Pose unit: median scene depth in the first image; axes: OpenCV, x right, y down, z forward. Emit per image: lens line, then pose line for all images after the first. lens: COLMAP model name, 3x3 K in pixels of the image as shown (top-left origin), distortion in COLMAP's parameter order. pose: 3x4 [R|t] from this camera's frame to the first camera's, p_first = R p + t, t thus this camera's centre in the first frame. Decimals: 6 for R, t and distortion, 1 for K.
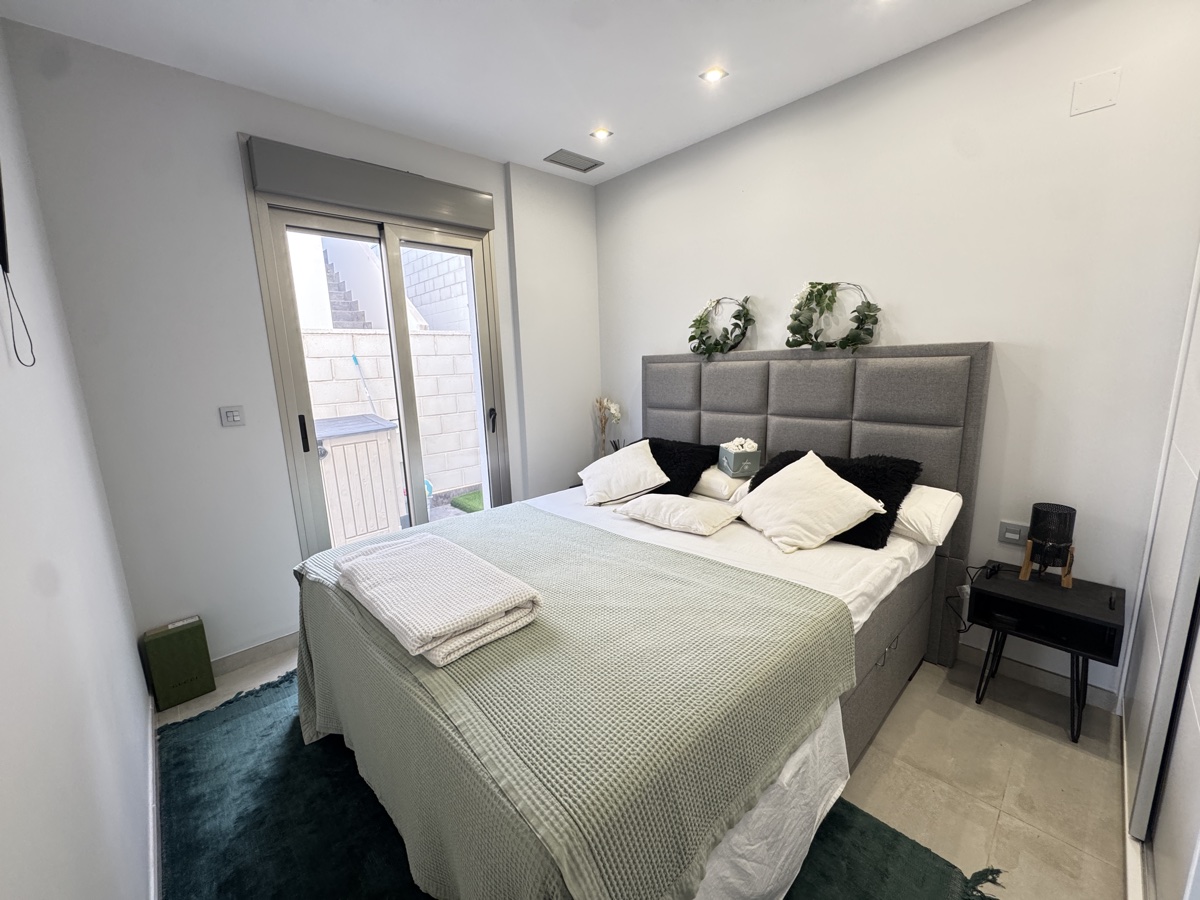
lens RADIAL K [[481.7, 0, 598.1], [0, 481.7, 448.9], [0, 0, 1]] dist [-0.003843, 0.000473]
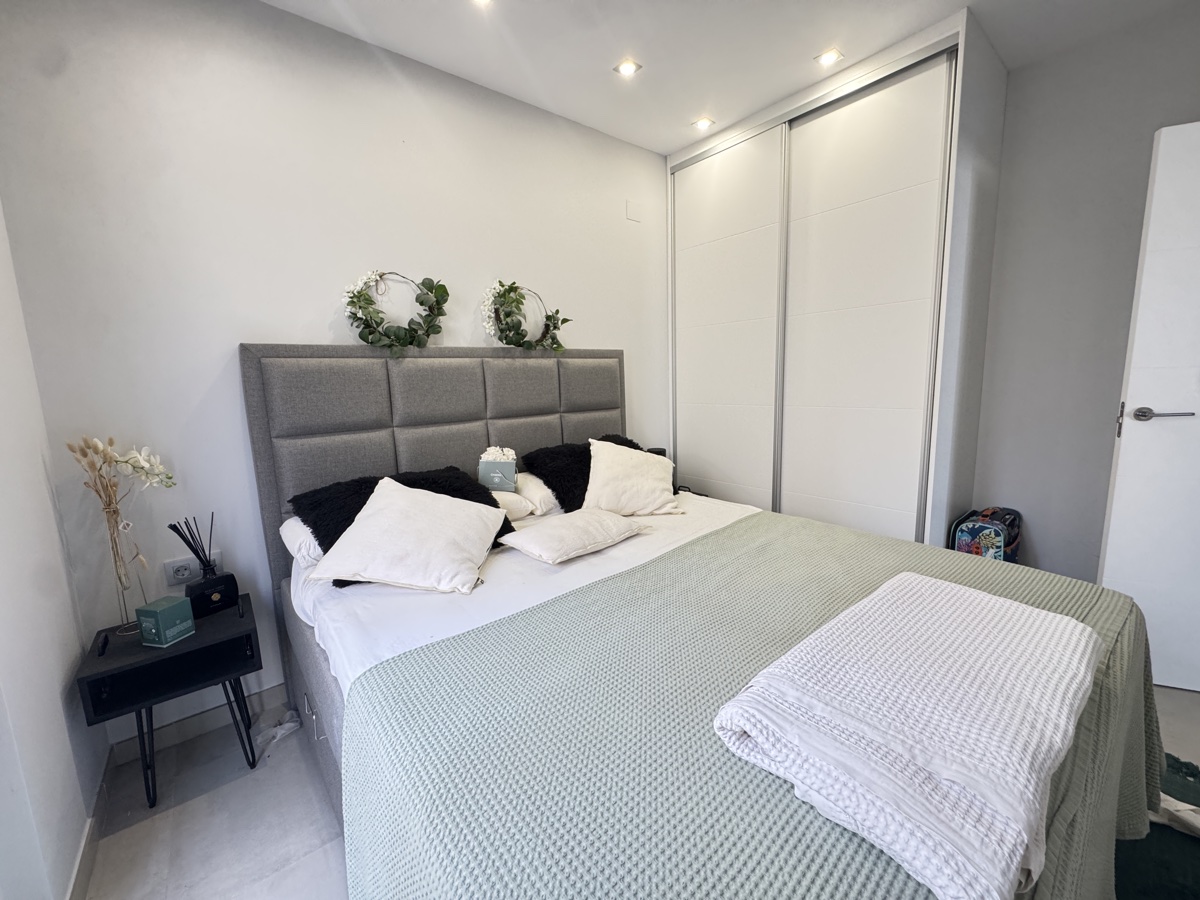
lens RADIAL K [[481.7, 0, 597.4], [0, 481.7, 448.4], [0, 0, 1]] dist [-0.003843, 0.000473]
pose [[0.063866, -0.106420, 0.992268, -0.516002], [0.216541, 0.972087, 0.090319, -0.056701], [-0.974182, 0.209098, 0.085128, 0.749339]]
